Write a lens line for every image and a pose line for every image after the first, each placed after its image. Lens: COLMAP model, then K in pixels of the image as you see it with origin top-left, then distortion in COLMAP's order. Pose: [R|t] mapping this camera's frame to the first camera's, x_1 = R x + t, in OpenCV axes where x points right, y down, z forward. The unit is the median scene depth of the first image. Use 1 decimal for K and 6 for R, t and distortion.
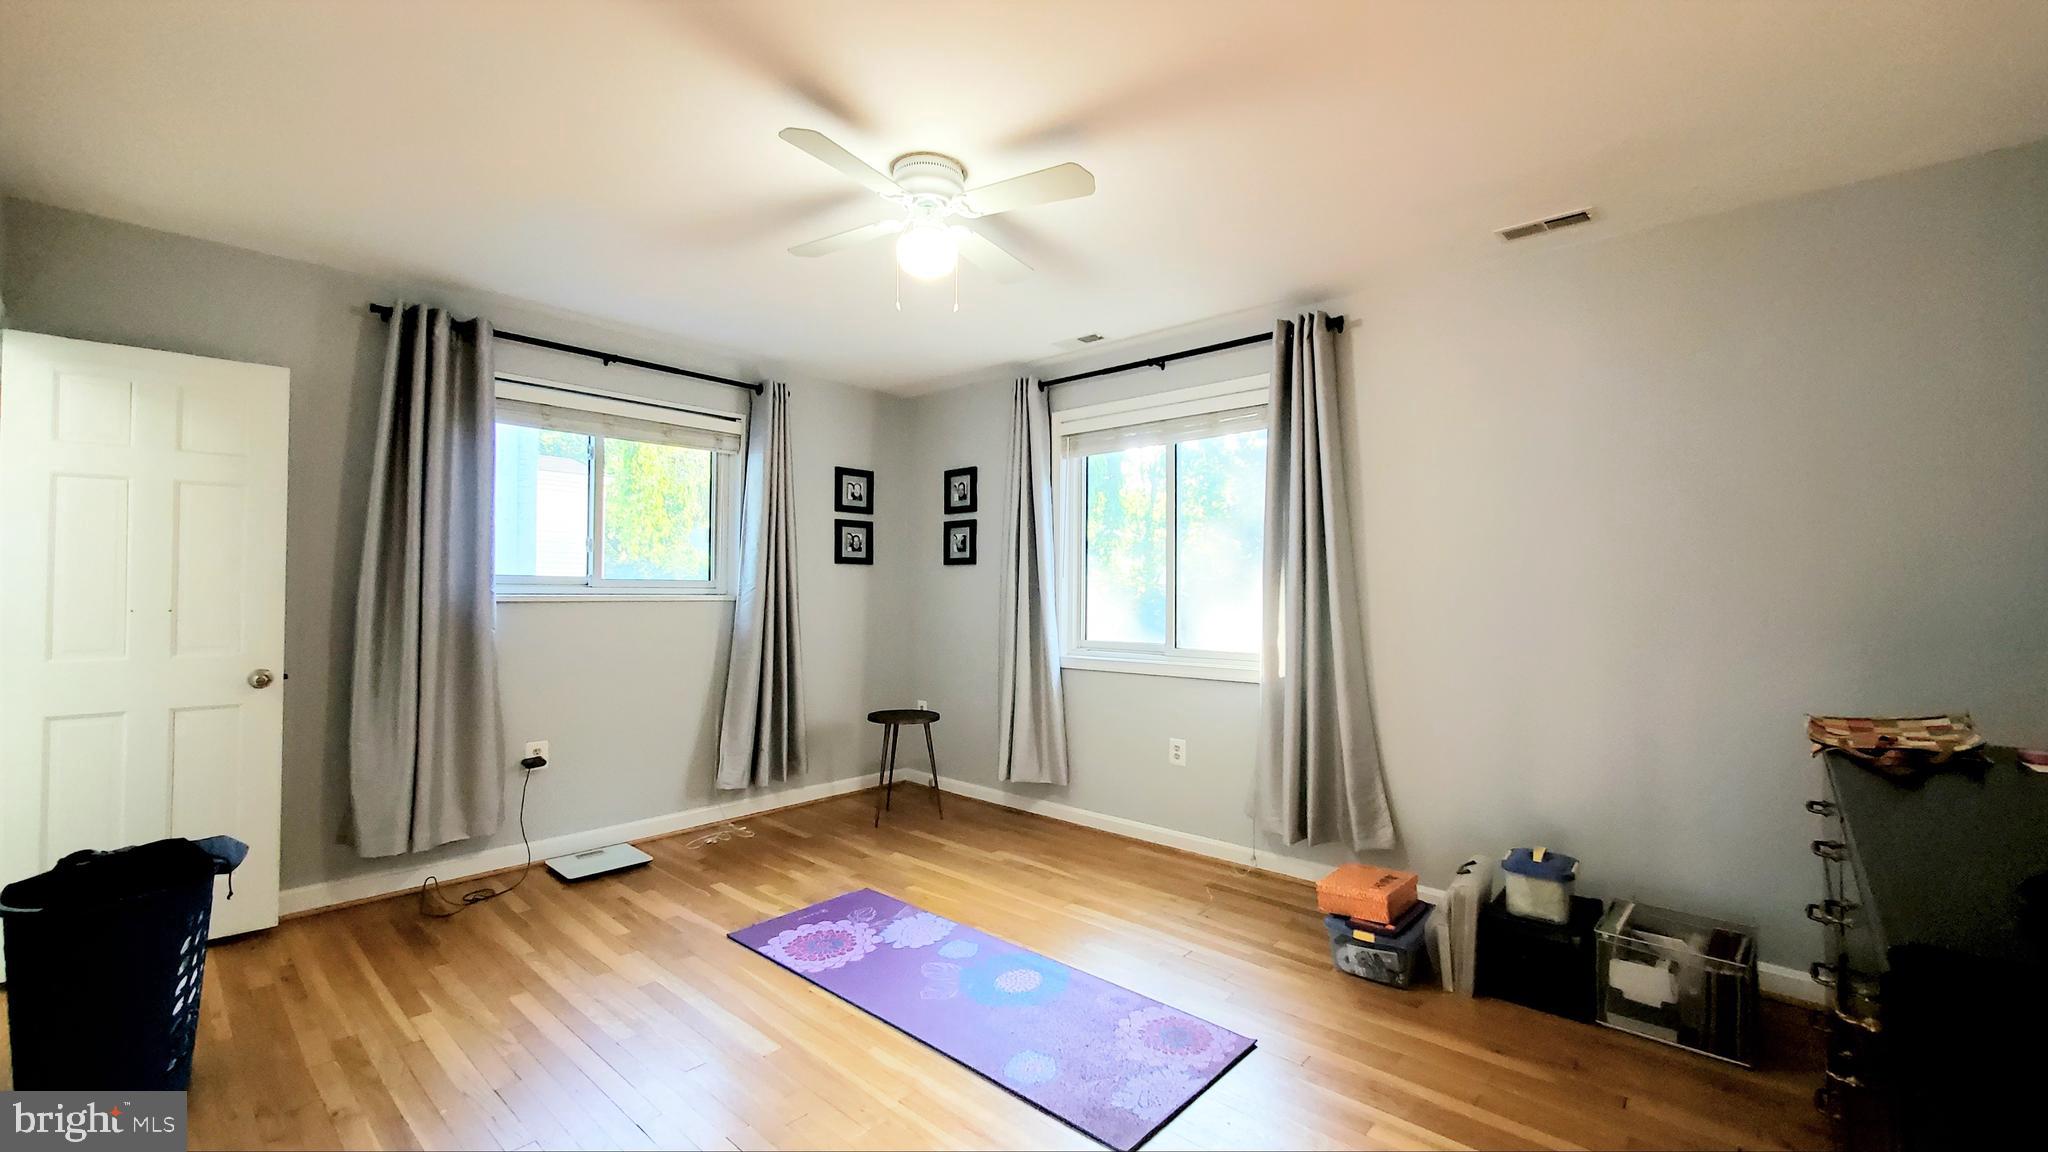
lens RADIAL K [[793.0, 0, 1024.0], [0, 793.0, 576.0], [0, 0, 1]] dist [-0.001582, -0.000132]
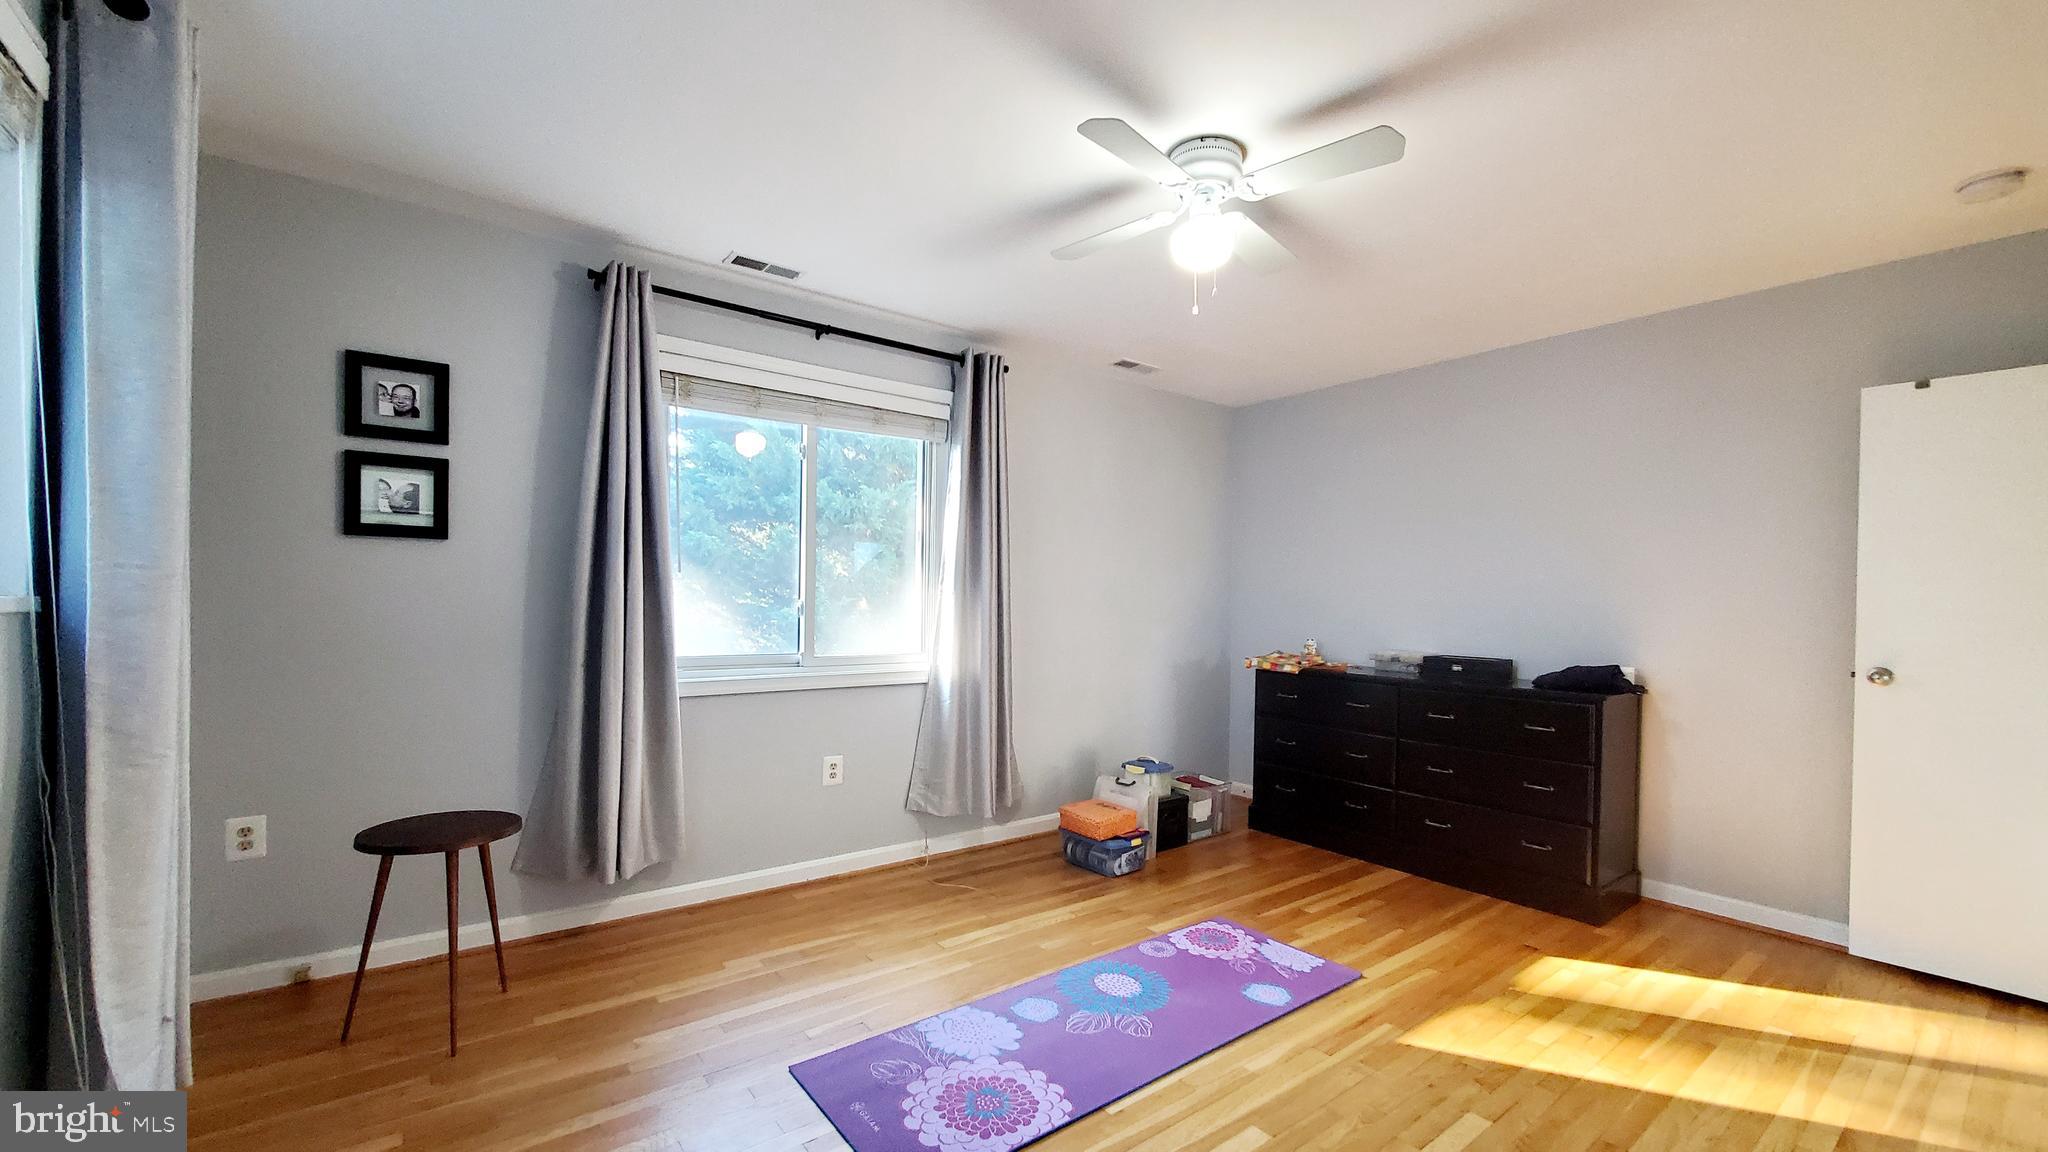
lens RADIAL K [[812.8, 0, 1035.0], [0, 812.8, 607.6], [0, 0, 1]] dist [-0.000977, -0.000233]
pose [[0.198882, -0.012077, 0.979949, -0.669765], [-0.033178, 0.999268, 0.019049, 0.009332], [-0.979462, -0.036302, 0.198335, 0.591558]]
